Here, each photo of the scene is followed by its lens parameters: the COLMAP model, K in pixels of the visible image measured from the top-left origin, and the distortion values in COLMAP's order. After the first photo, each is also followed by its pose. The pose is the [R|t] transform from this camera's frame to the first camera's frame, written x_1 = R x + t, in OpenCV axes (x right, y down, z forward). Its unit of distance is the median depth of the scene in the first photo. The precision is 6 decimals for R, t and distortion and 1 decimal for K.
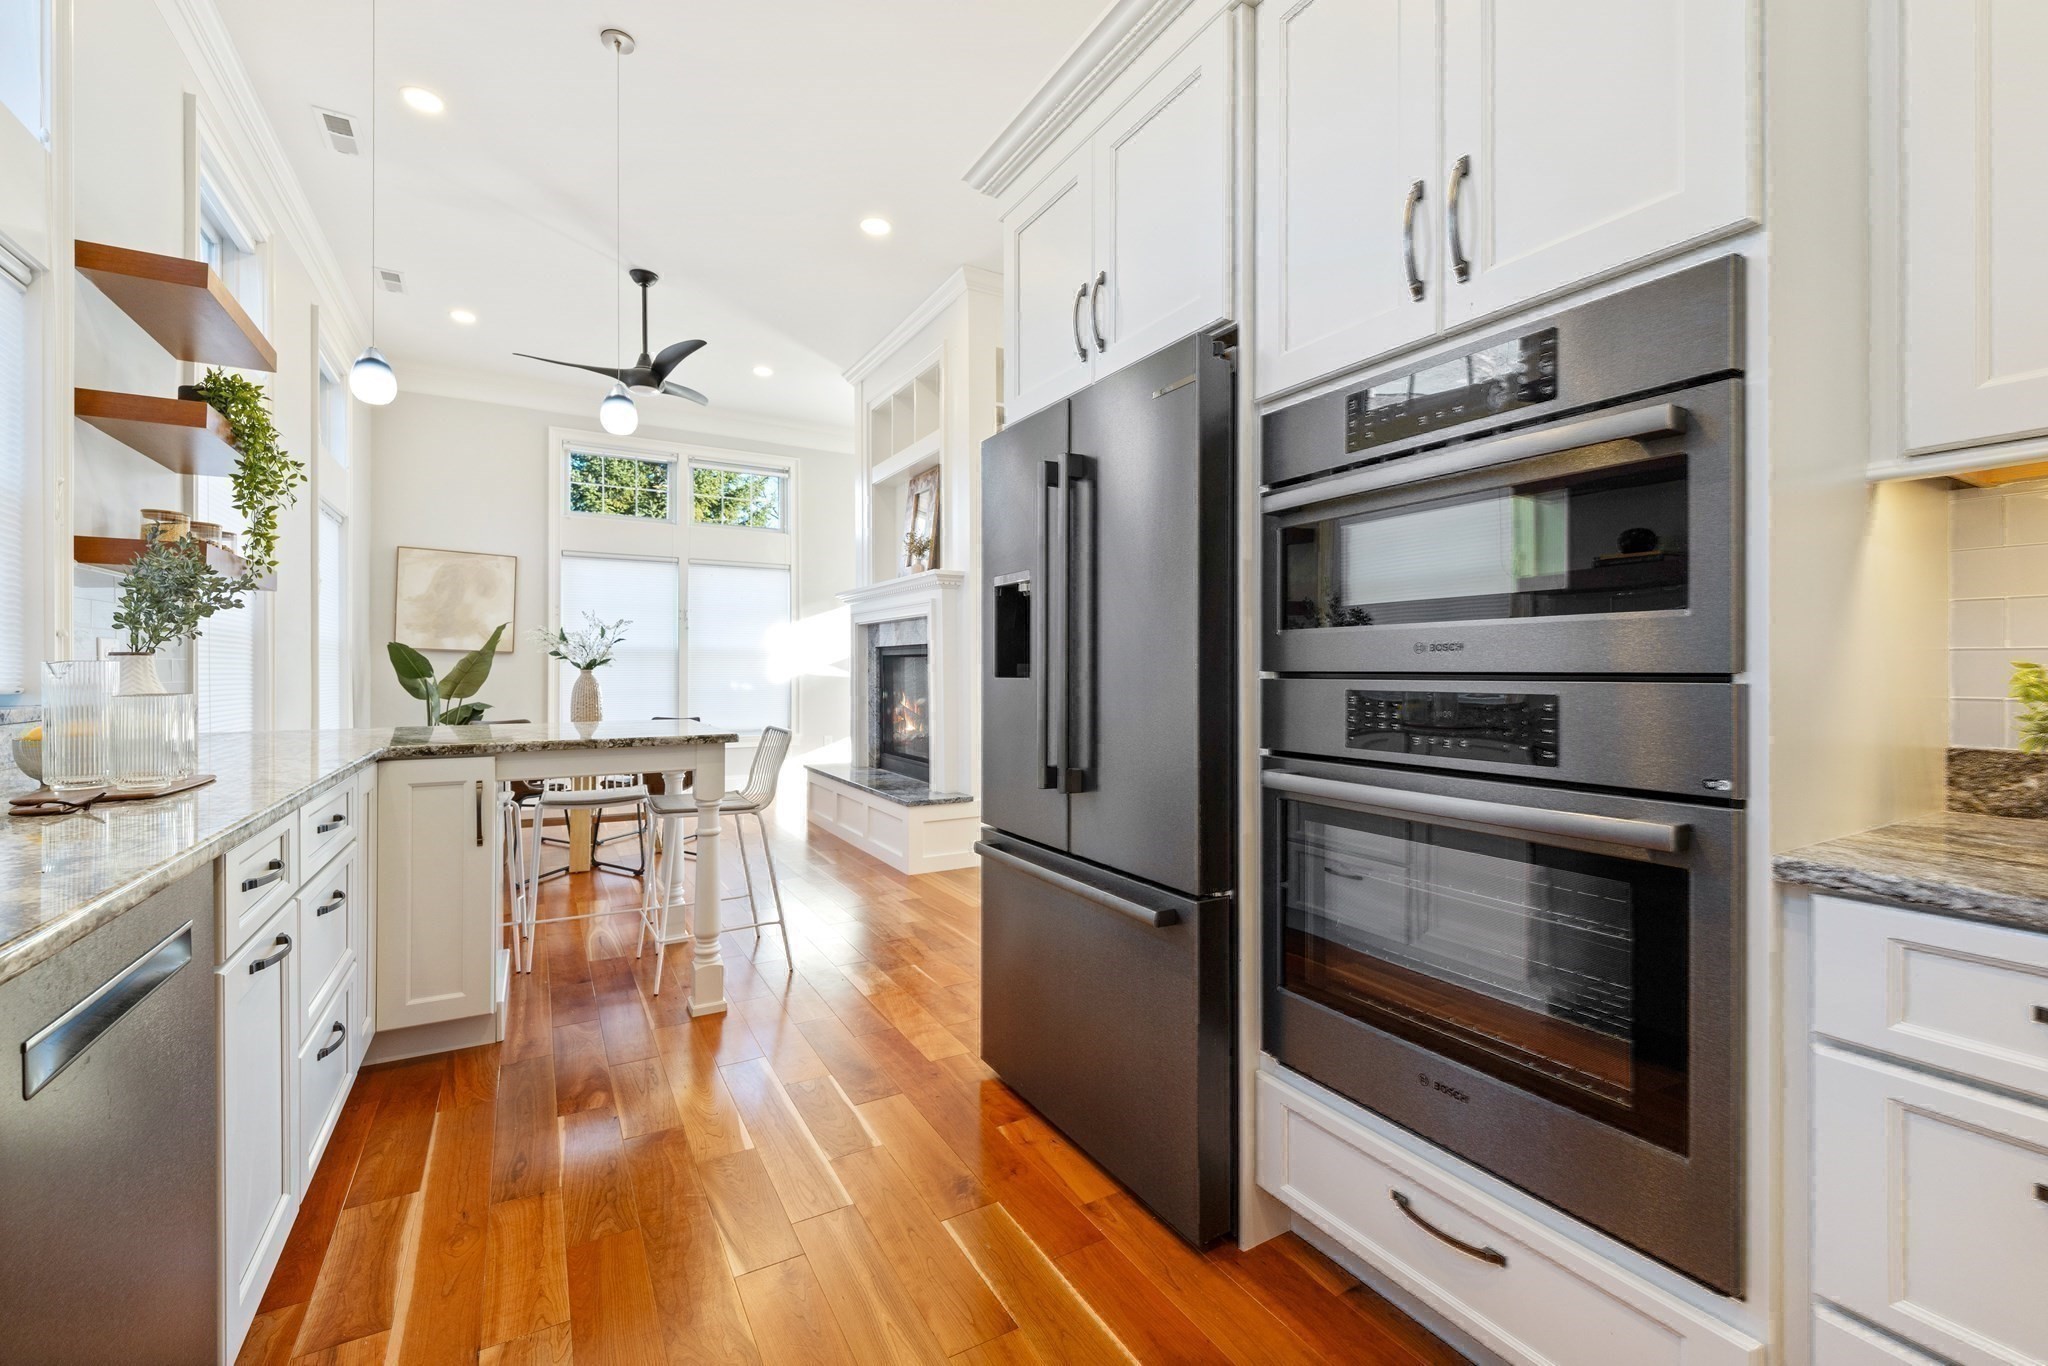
lens RADIAL K [[842.4, 0, 1022.0], [0, 842.4, 674.4], [0, 0, 1]] dist [-0.014500, 0.000295]
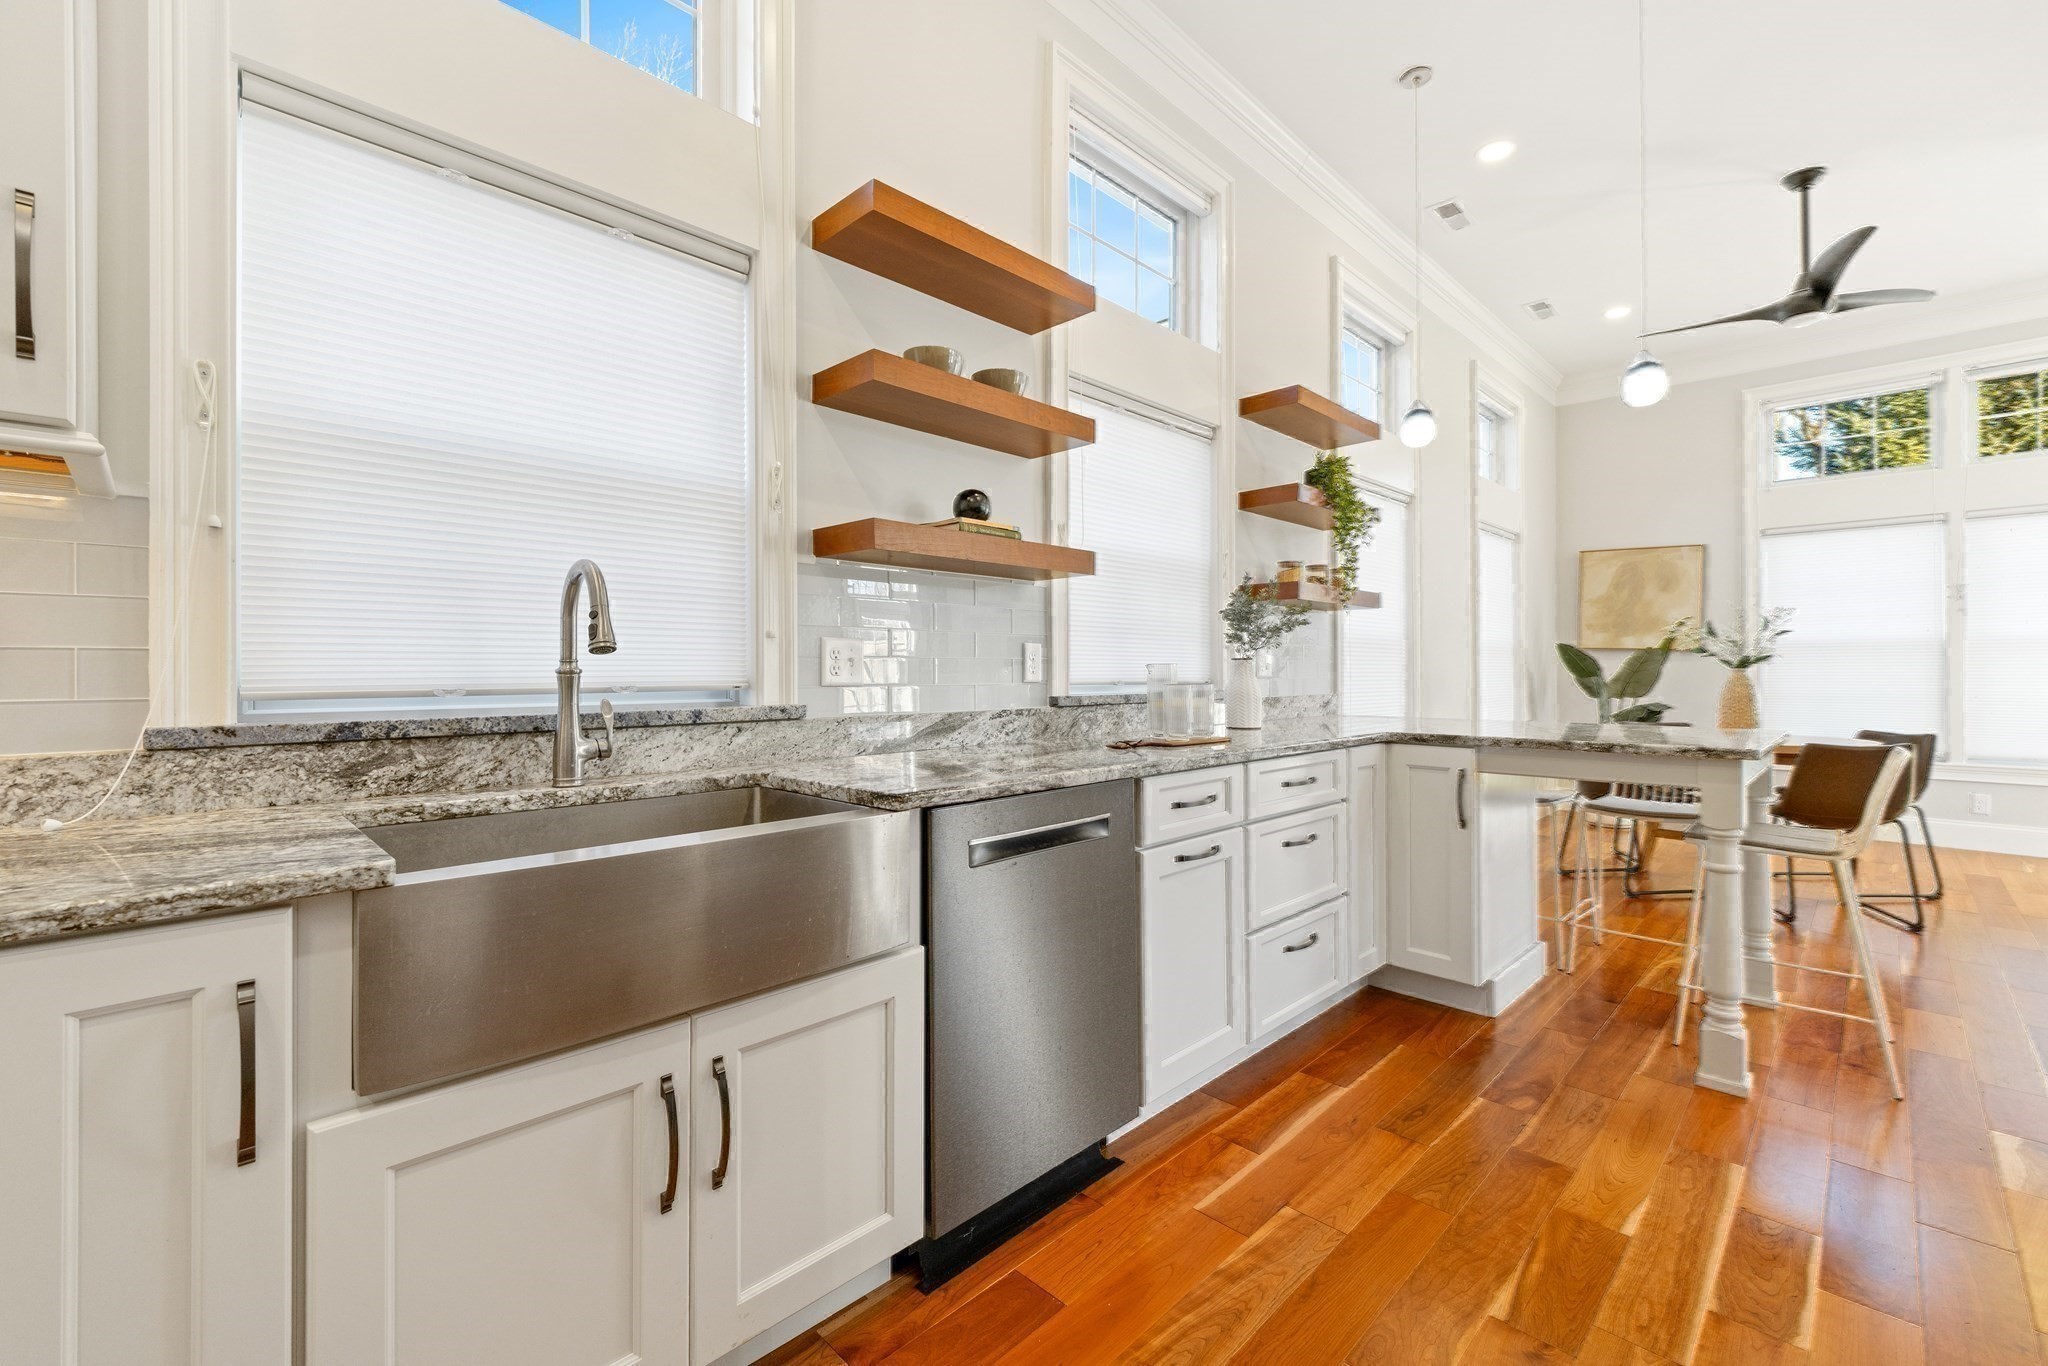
lens RADIAL K [[842.4, 0, 1022.0], [0, 842.4, 674.4], [0, 0, 1]] dist [-0.014500, 0.000295]
pose [[0.248128, 0.003598, -0.968721, 0.132655], [-0.002665, 0.999992, 0.003032, -0.000093], [0.968724, 0.001830, 0.248136, 0.079222]]
